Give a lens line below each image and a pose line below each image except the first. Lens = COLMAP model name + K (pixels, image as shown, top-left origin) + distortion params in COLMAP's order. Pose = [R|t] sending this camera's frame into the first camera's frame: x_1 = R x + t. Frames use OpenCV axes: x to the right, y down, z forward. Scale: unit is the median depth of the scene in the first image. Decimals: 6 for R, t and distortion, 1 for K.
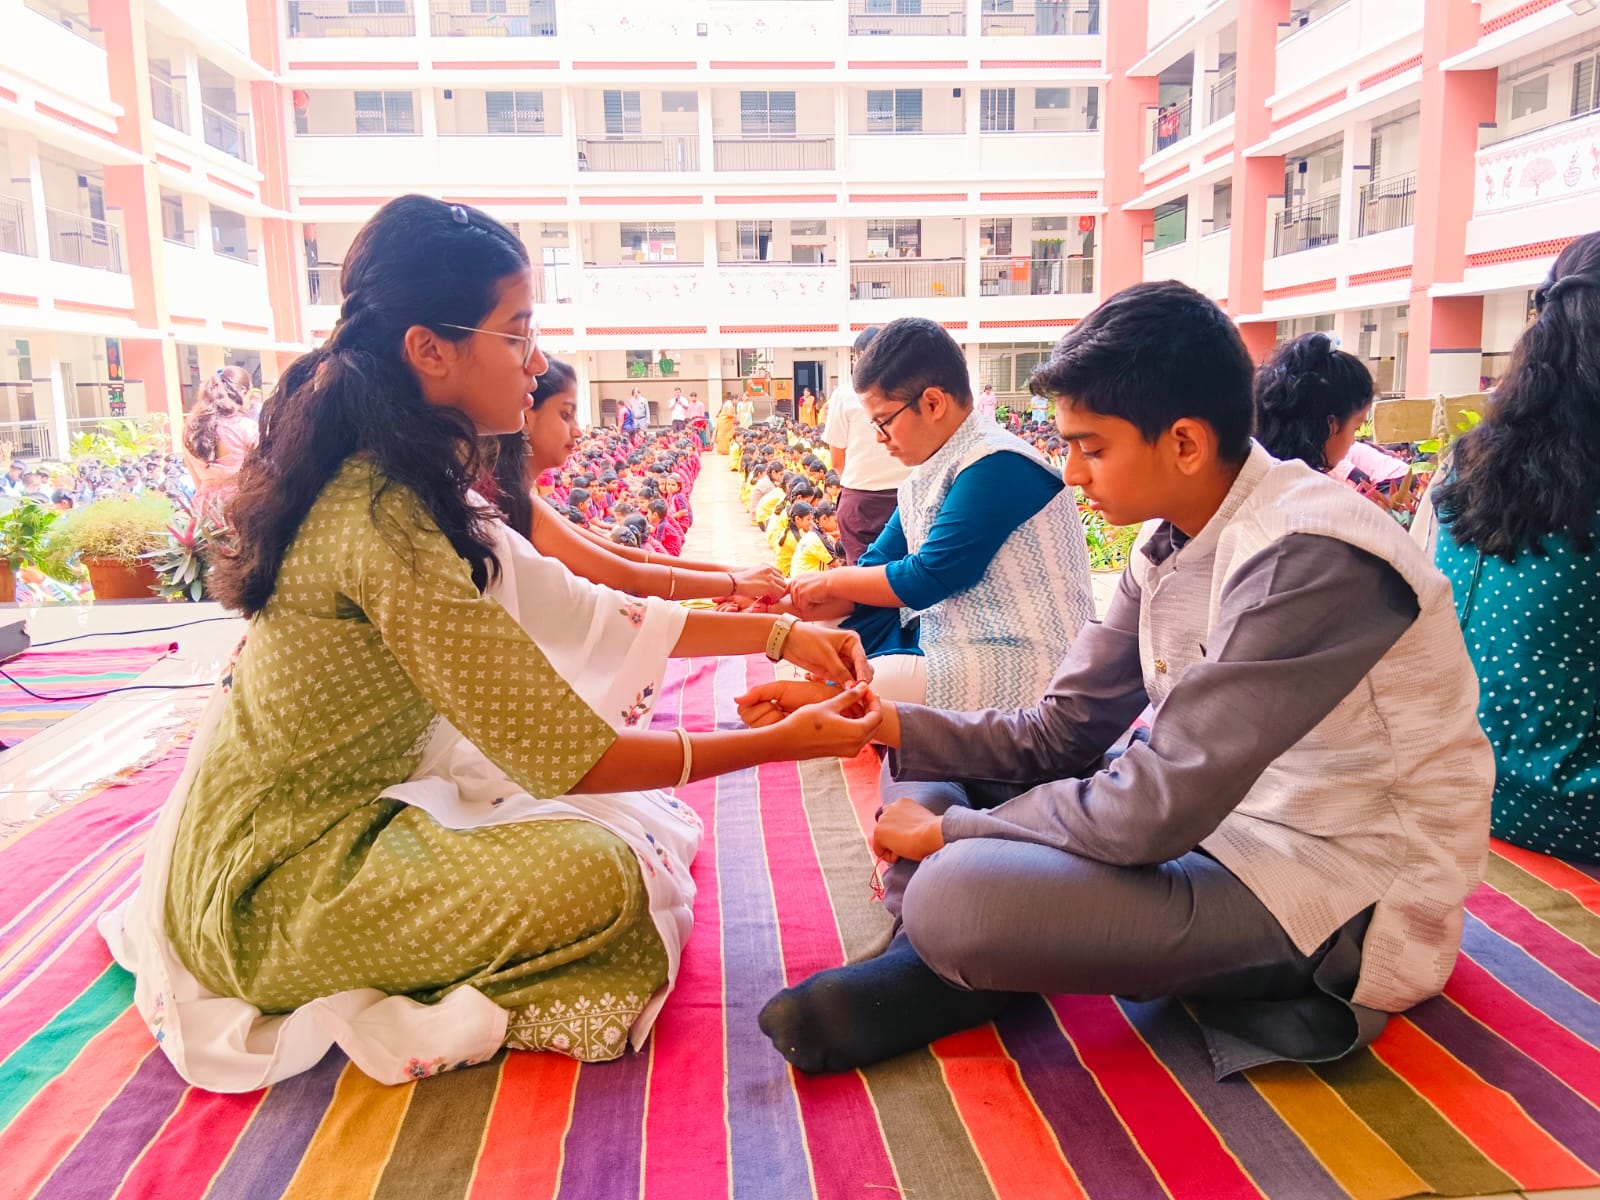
lens RADIAL K [[1206.3, 0, 782.8], [0, 1206.3, 588.8], [0, 0, 1]] dist [0.059223, -0.085917]
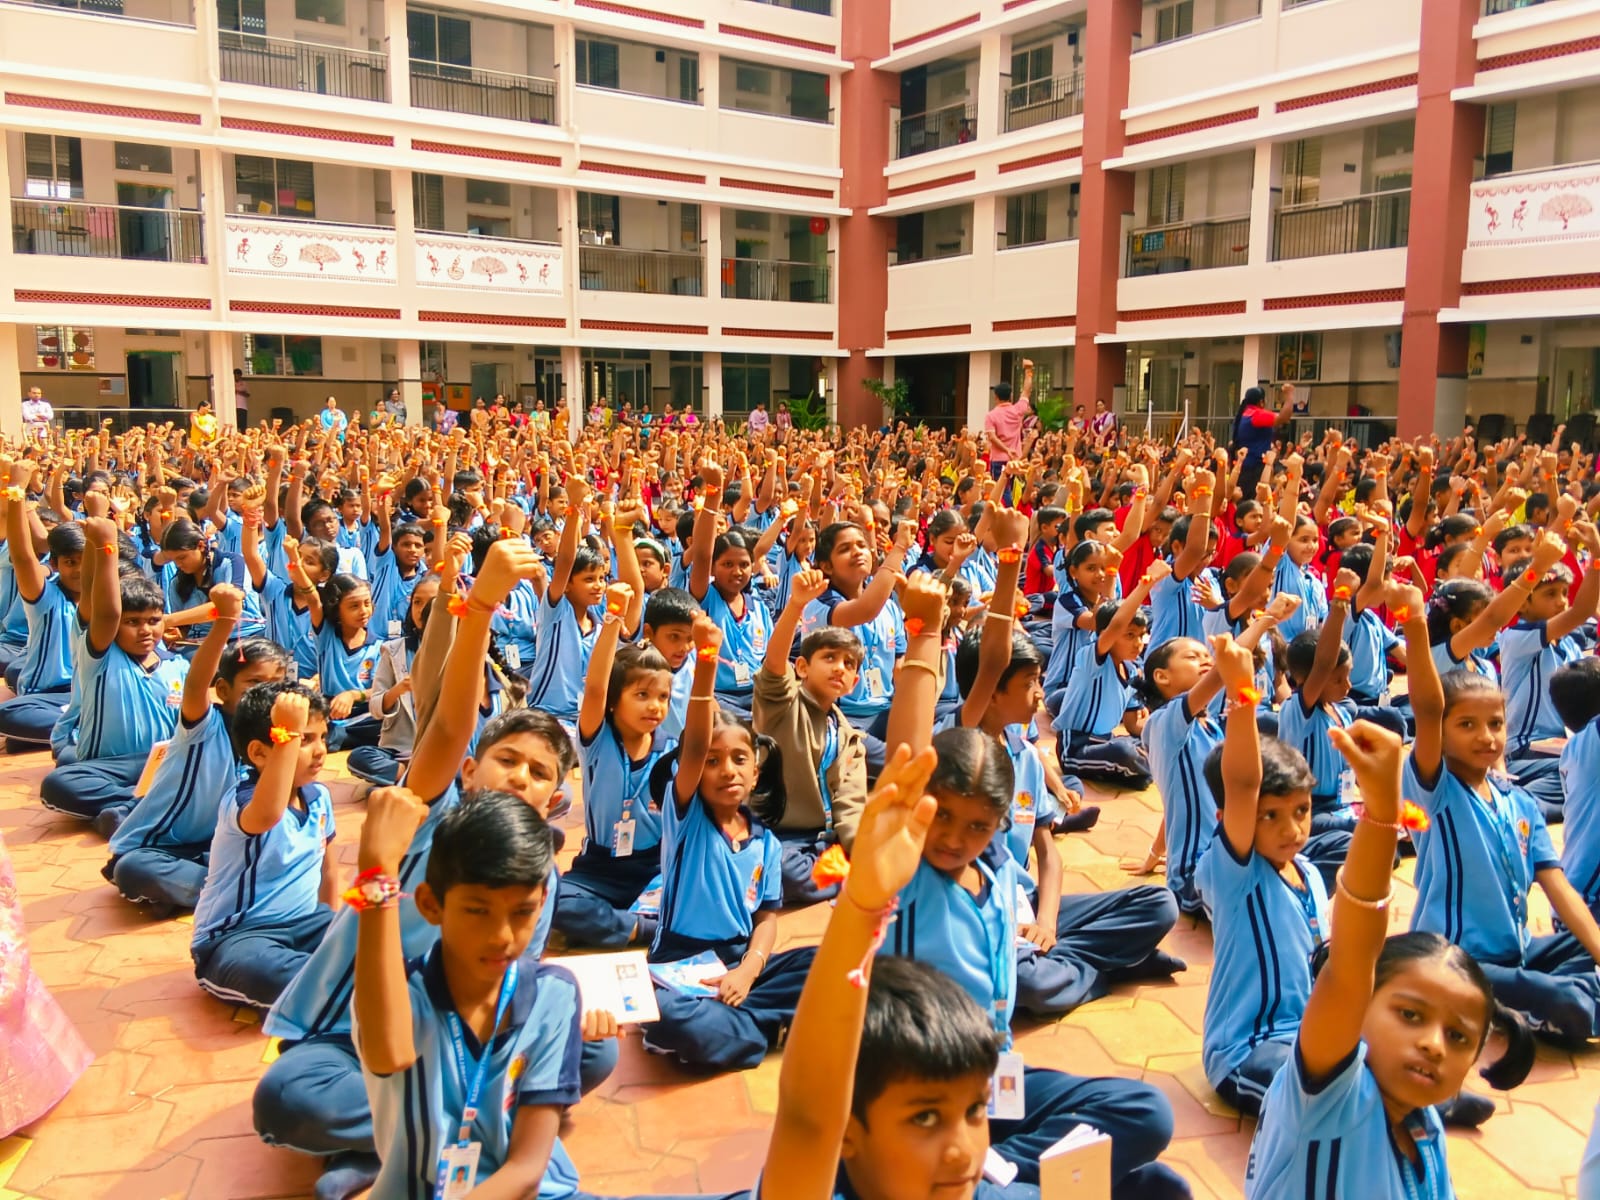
lens RADIAL K [[1347.5, 0, 803.6], [0, 1347.5, 611.3], [0, 0, 1]] dist [0.012803, -0.028449]
pose [[0.865828, -0.042977, 0.498492, -0.282737], [0.056102, 0.998360, -0.011371, -0.008520], [-0.497186, 0.037812, 0.866820, 0.169285]]
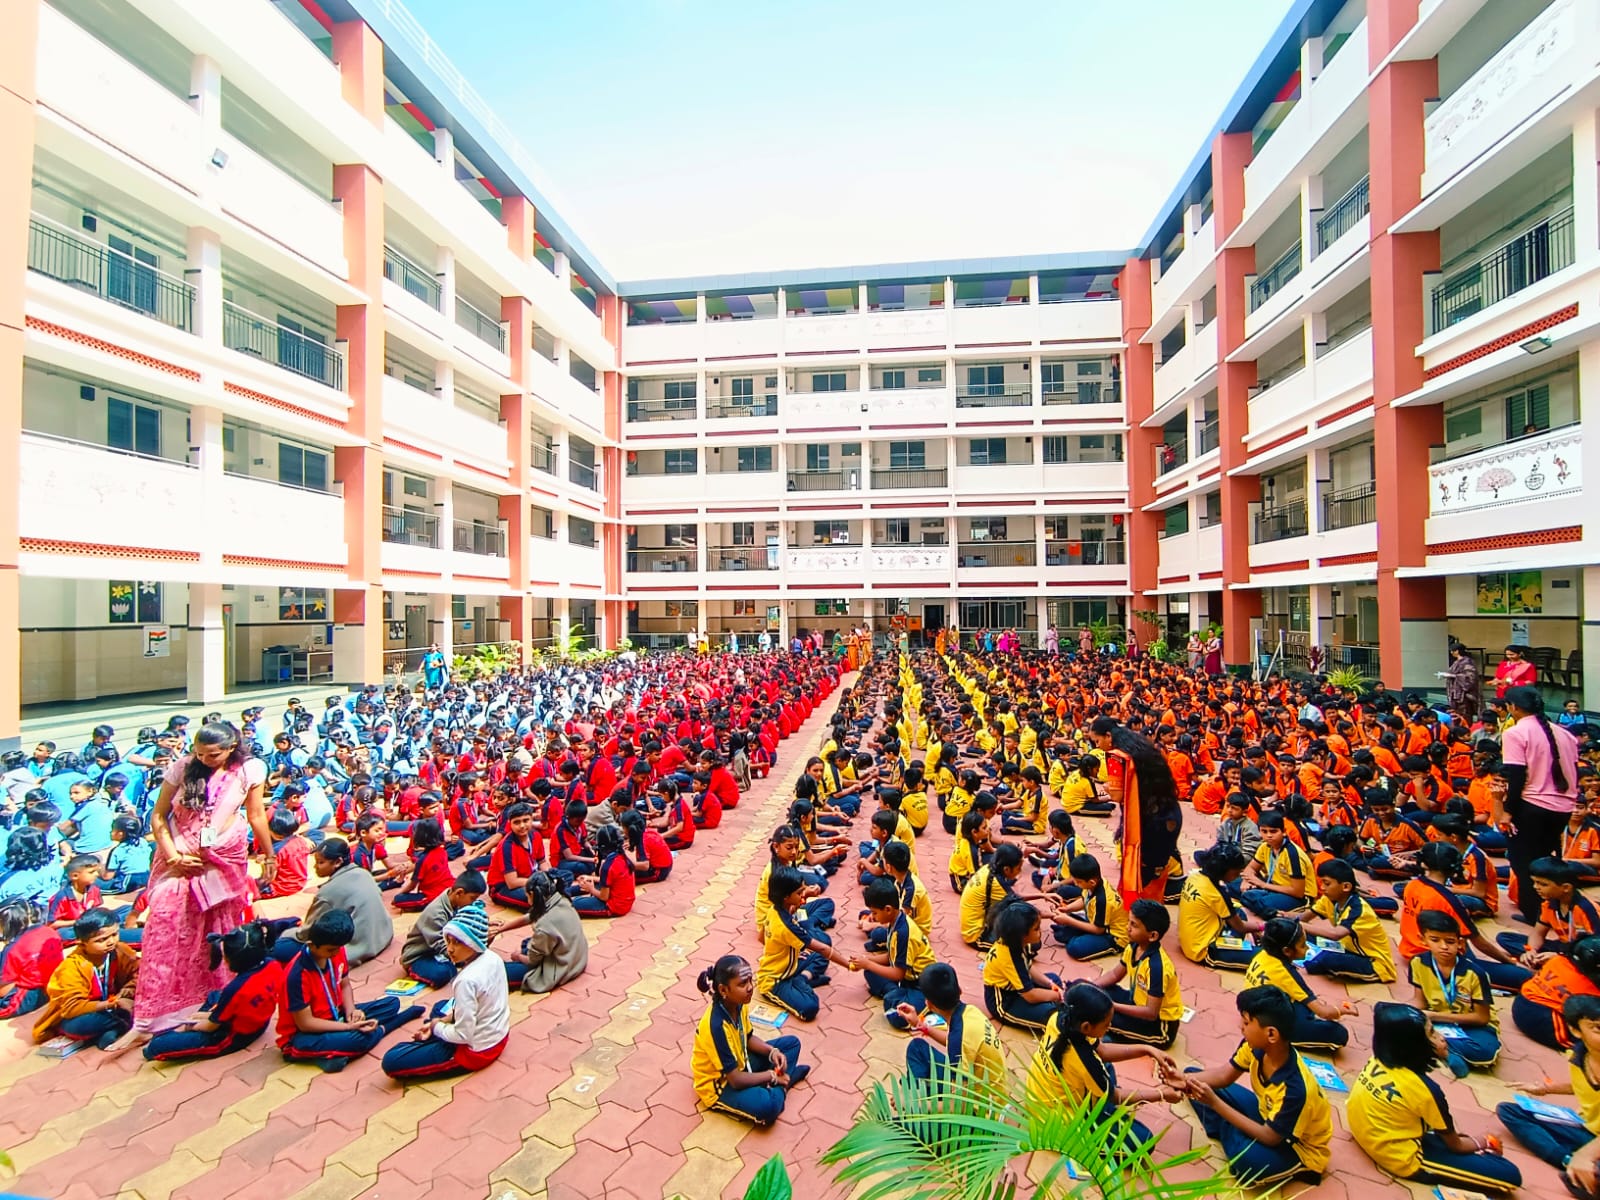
lens RADIAL K [[704.2, 0, 804.2], [0, 704.2, 606.0], [0, 0, 1]] dist [-0.051566, 0.001993]
pose [[0.982167, 0.010358, -0.187724, 0.033420], [-0.041964, 0.985370, -0.165181, -0.038445], [0.183267, 0.170113, 0.968233, 0.119395]]
